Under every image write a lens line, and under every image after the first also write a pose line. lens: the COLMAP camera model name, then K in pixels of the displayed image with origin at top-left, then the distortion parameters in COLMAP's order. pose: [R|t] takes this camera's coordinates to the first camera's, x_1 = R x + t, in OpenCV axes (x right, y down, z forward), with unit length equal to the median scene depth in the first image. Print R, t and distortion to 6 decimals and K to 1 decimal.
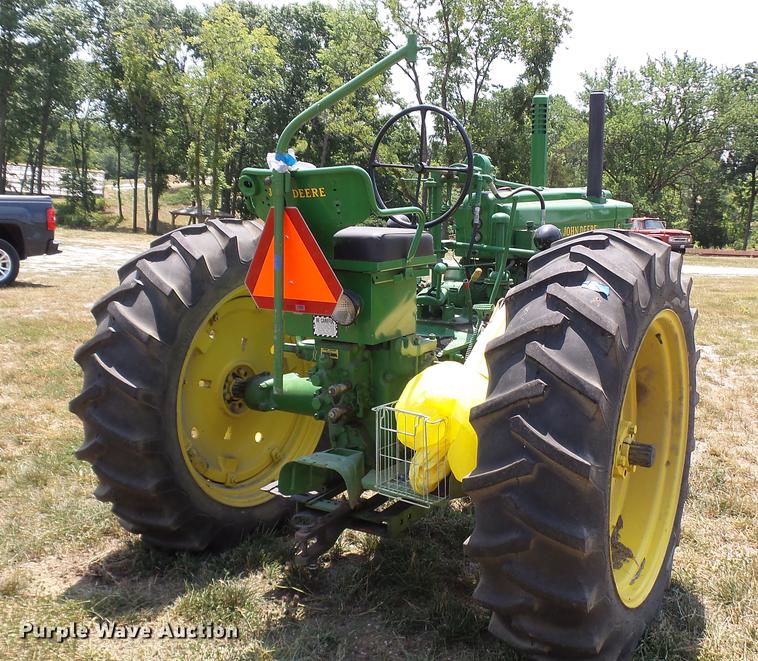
lens RADIAL K [[817.8, 0, 433.9], [0, 817.8, 329.7], [0, 0, 1]] dist [-0.005394, 0.030854]
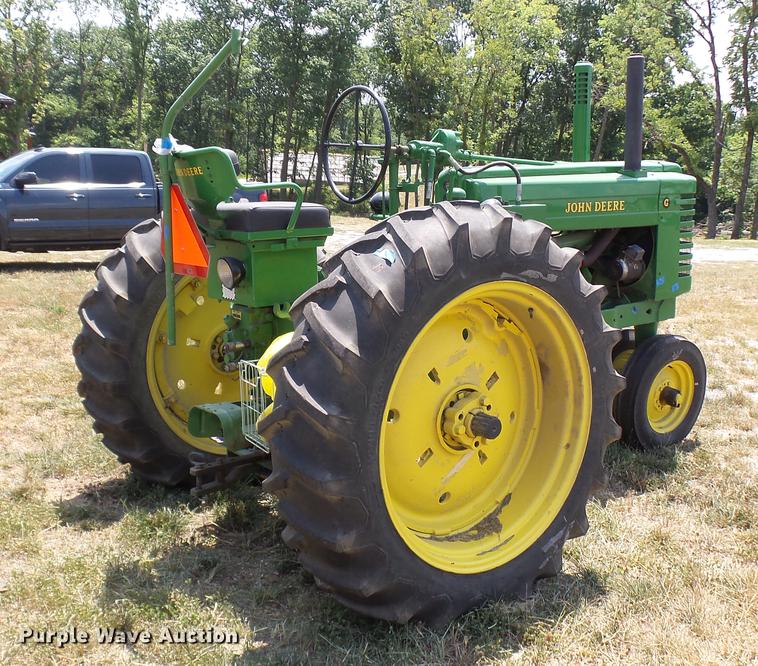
lens RADIAL K [[888.7, 0, 379.0], [0, 888.7, 333.0], [0, 0, 1]] dist [-0.014510, 0.082597]
pose [[0.925272, 0.047099, -0.376369, 0.076555], [-0.043564, 0.998890, 0.017904, 0.003539], [0.376795, -0.000170, 0.926297, -0.008392]]
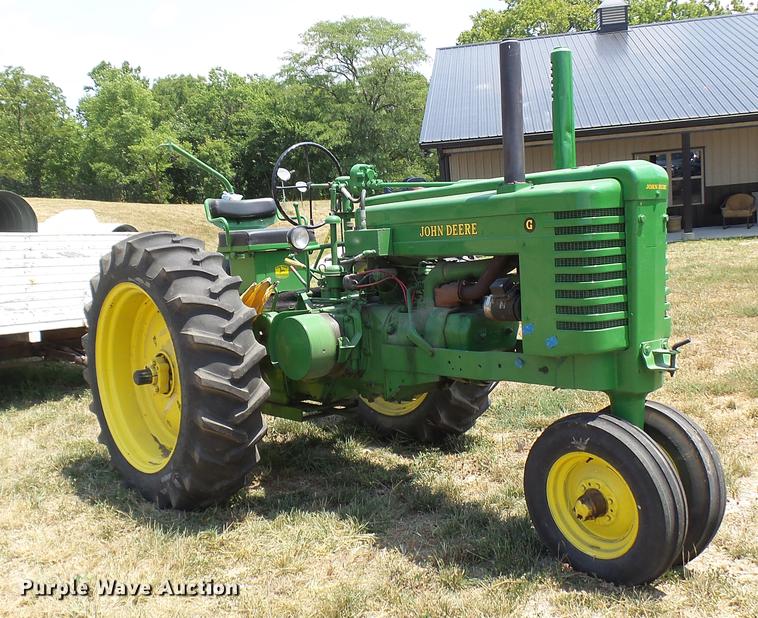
lens RADIAL K [[877.8, 0, 379.0], [0, 877.8, 309.0], [0, 0, 1]] dist [-0.016640, -0.022025]
pose [[-0.337821, 0.092233, -0.936680, 0.234697], [-0.106066, 0.985117, 0.135256, -0.035020], [0.935215, 0.145043, -0.323011, 0.276668]]
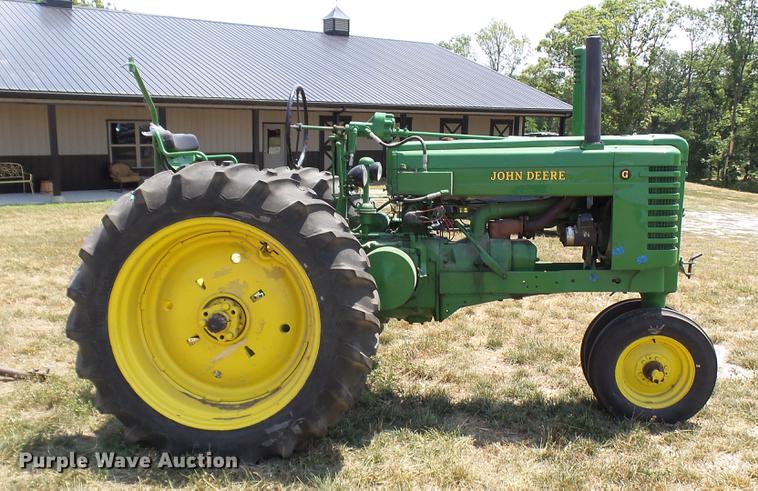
lens RADIAL K [[736.9, 0, 393.9], [0, 736.9, 246.1], [0, 0, 1]] dist [-0.003118, -0.005322]
pose [[0.439953, 0.075080, -0.894877, 0.212555], [-0.140553, 0.989975, 0.013958, -0.005165], [0.886953, 0.119637, 0.446095, 0.099732]]
